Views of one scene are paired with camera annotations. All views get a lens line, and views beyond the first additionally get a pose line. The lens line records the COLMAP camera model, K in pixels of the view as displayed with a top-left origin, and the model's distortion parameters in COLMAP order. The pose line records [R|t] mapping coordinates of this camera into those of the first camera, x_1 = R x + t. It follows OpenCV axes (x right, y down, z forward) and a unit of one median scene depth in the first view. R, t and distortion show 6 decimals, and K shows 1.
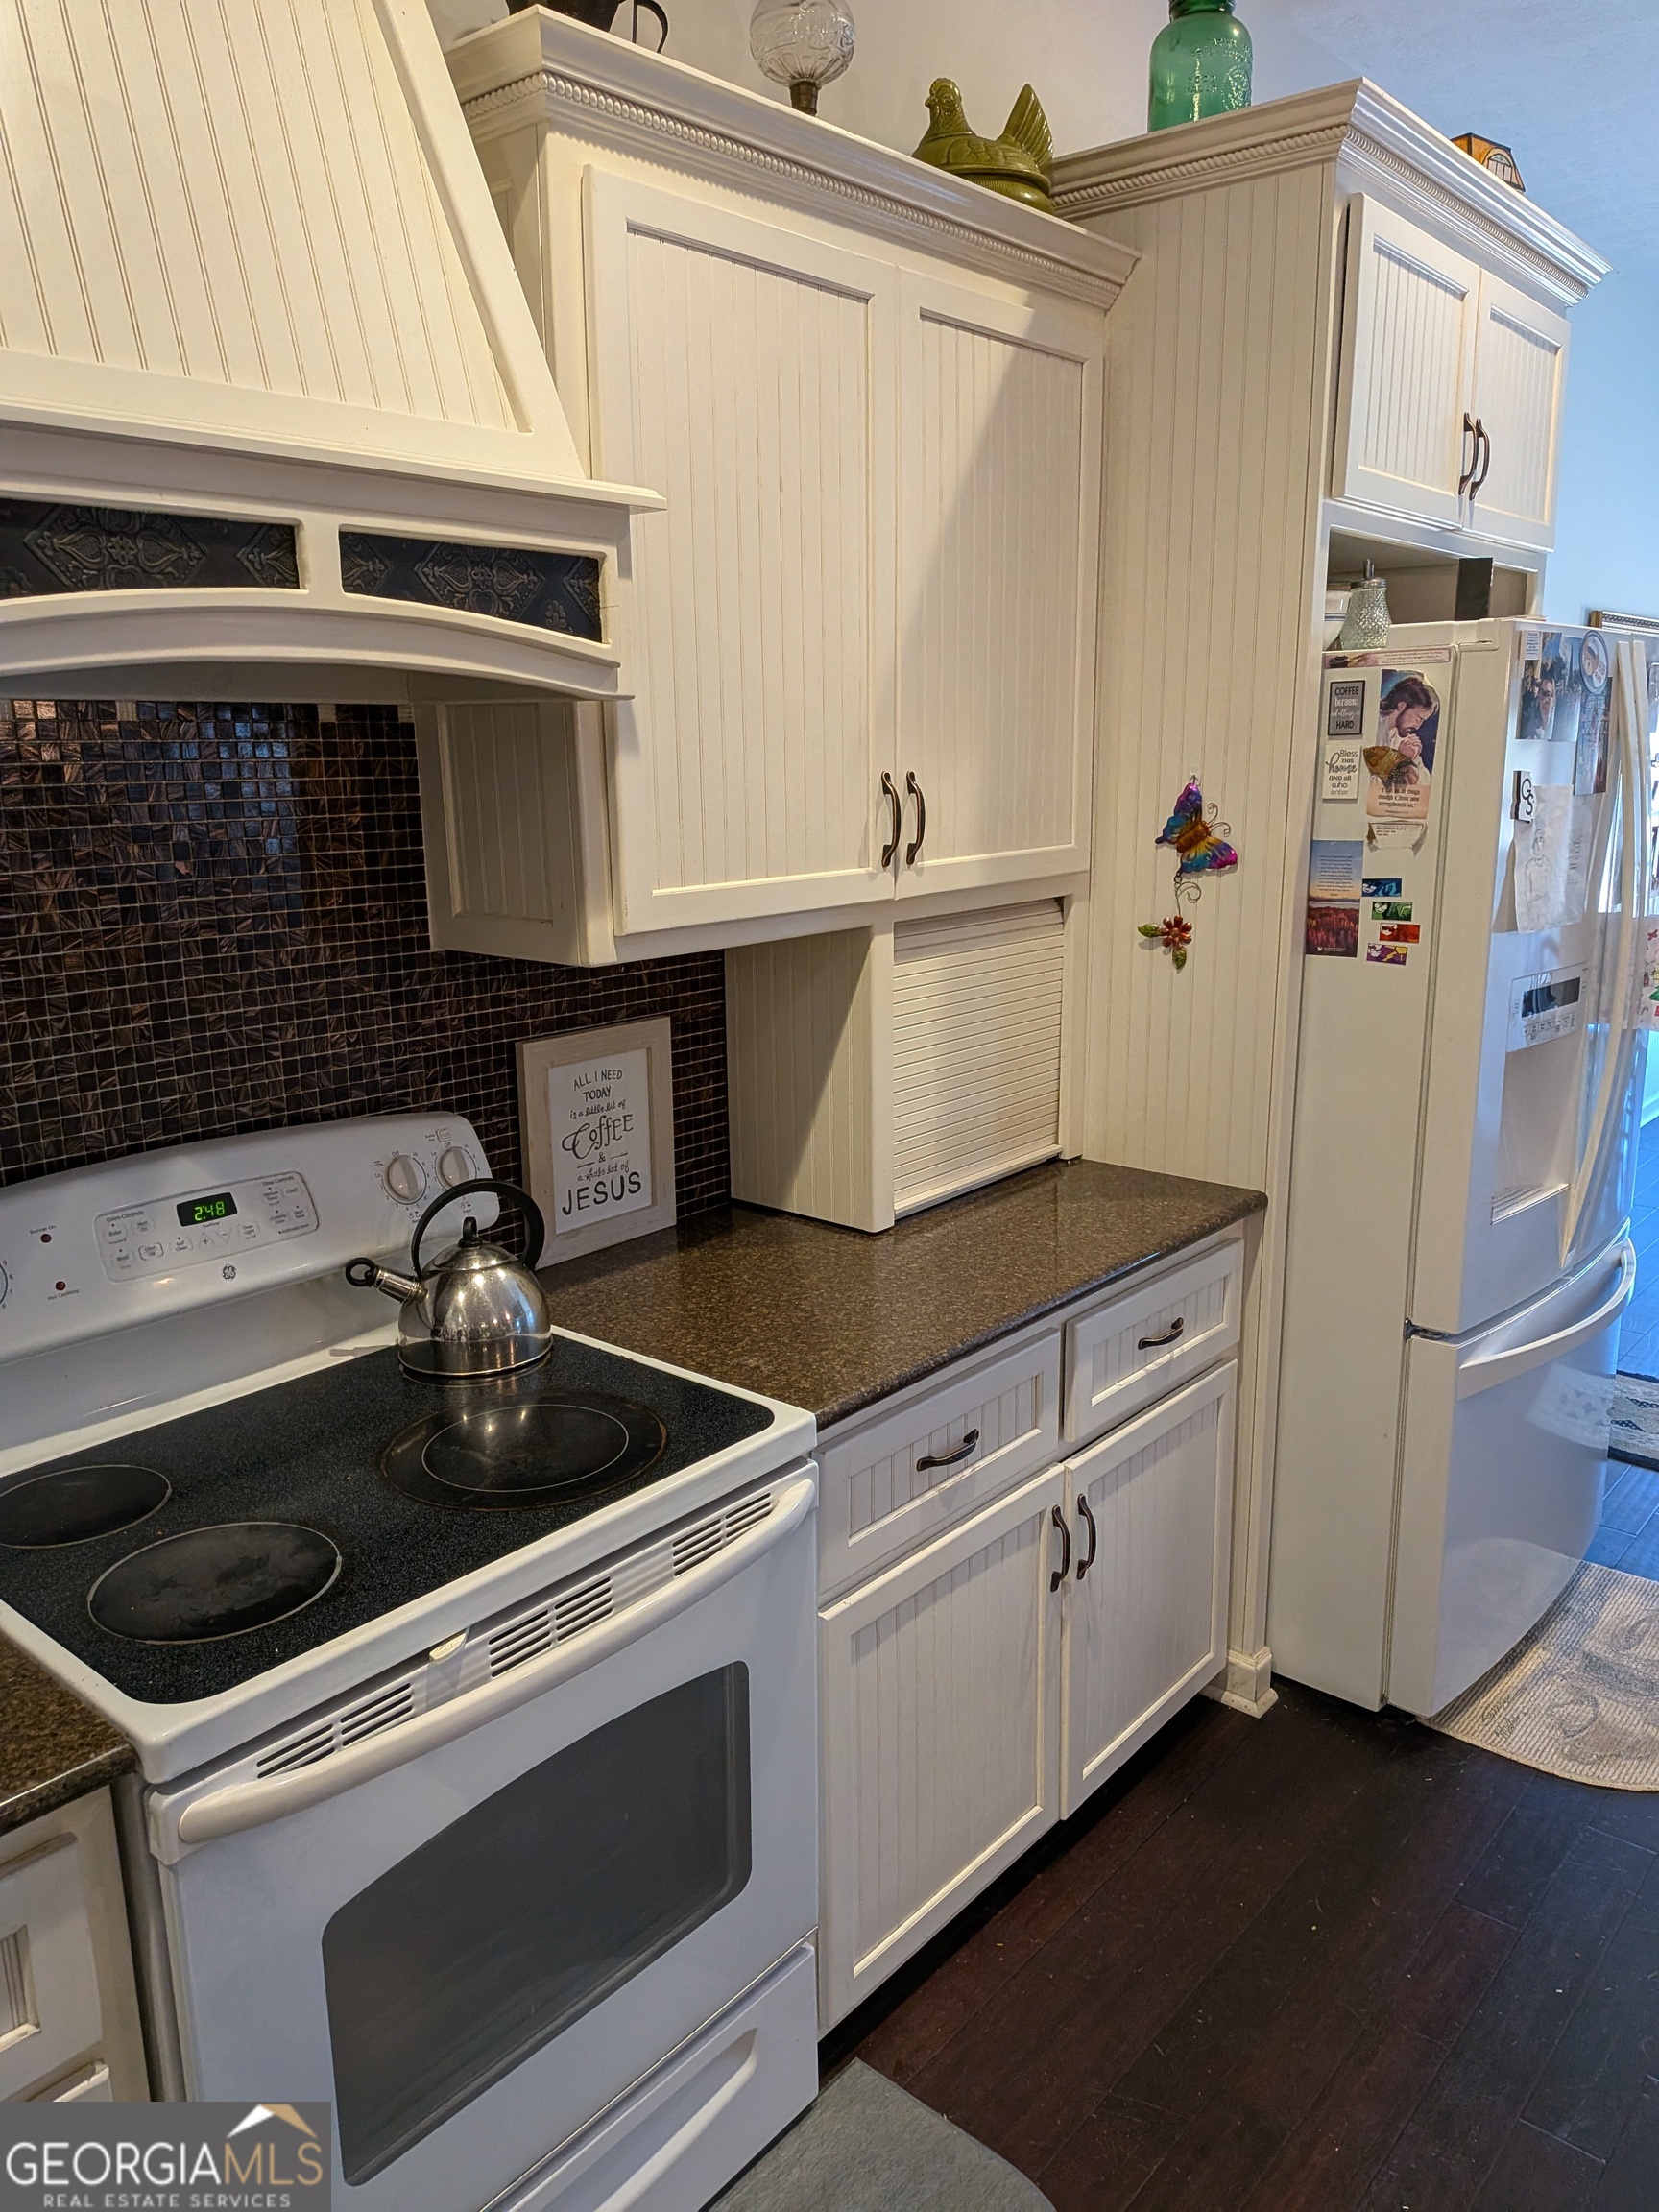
lens RADIAL K [[1592.7, 0, 825.3], [0, 1592.7, 1110.7], [0, 0, 1]] dist [0.013116, 0.000252]
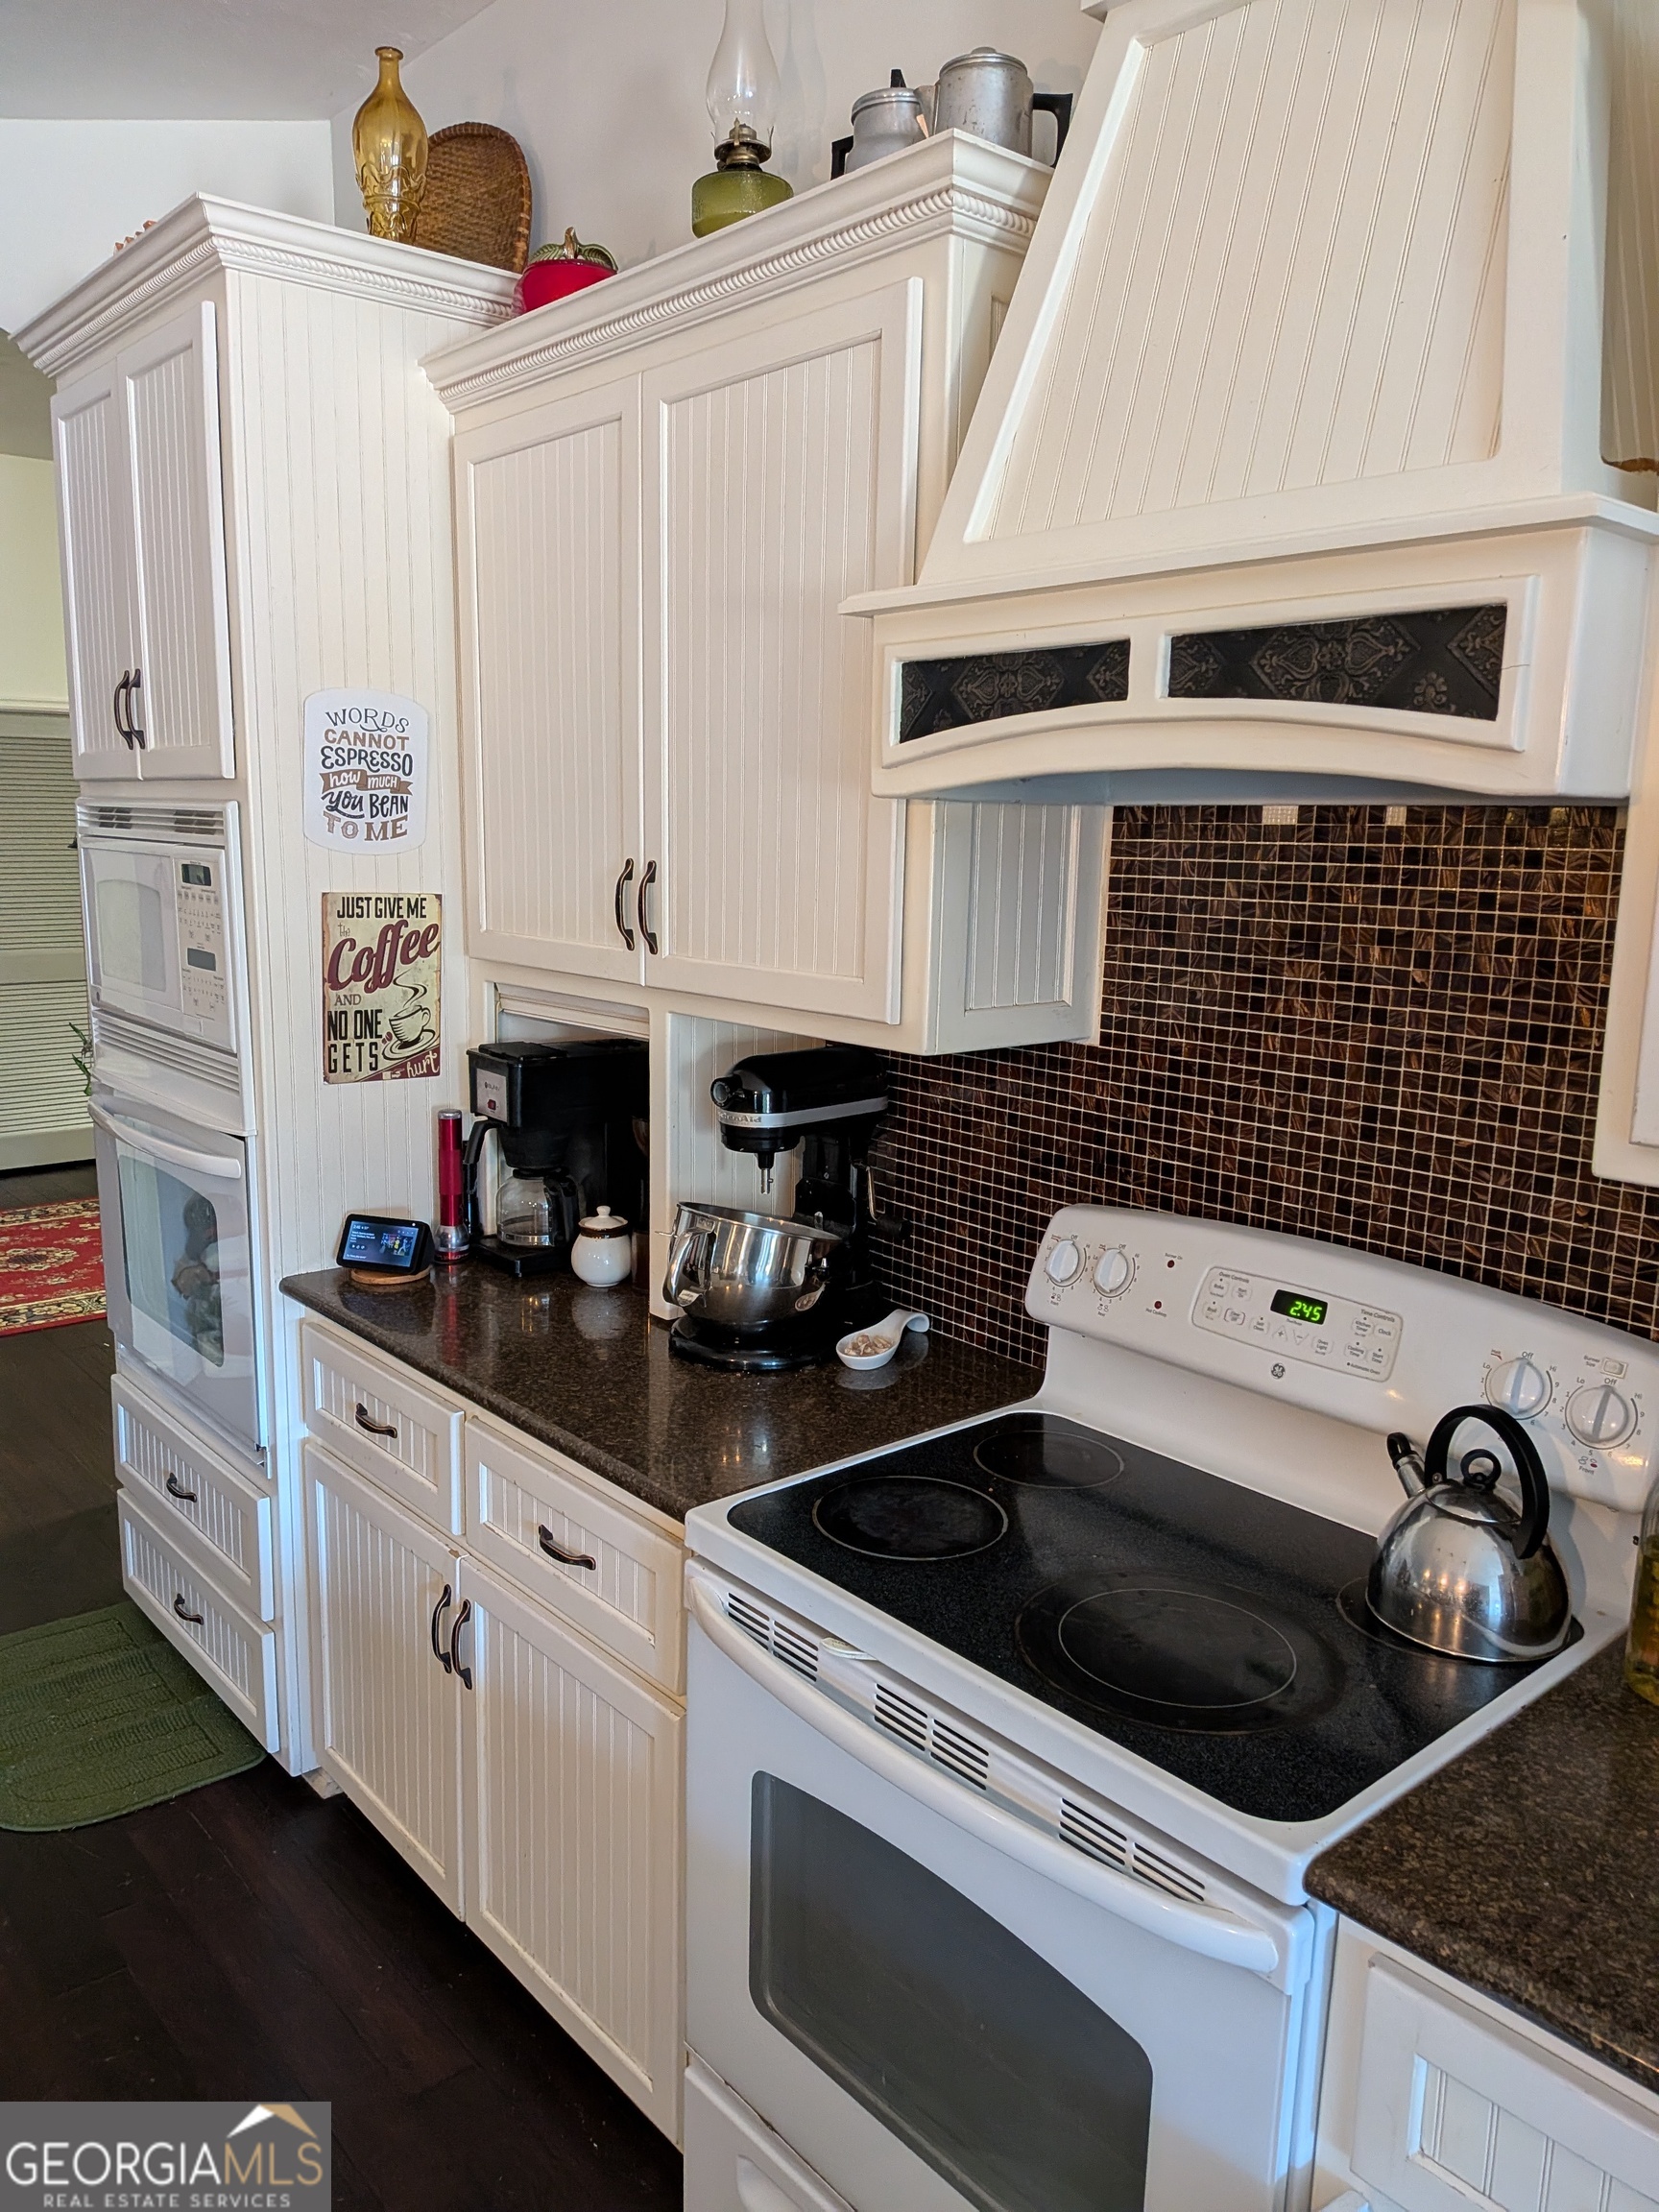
lens RADIAL K [[1592.7, 0, 822.1], [0, 1592.7, 1102.8], [0, 0, 1]] dist [0.013116, 0.000252]
pose [[-0.161331, 0.170650, -0.972034, 0.615206], [-0.239897, 0.948613, 0.206355, -0.195983], [0.957299, 0.266479, -0.112102, 0.799851]]
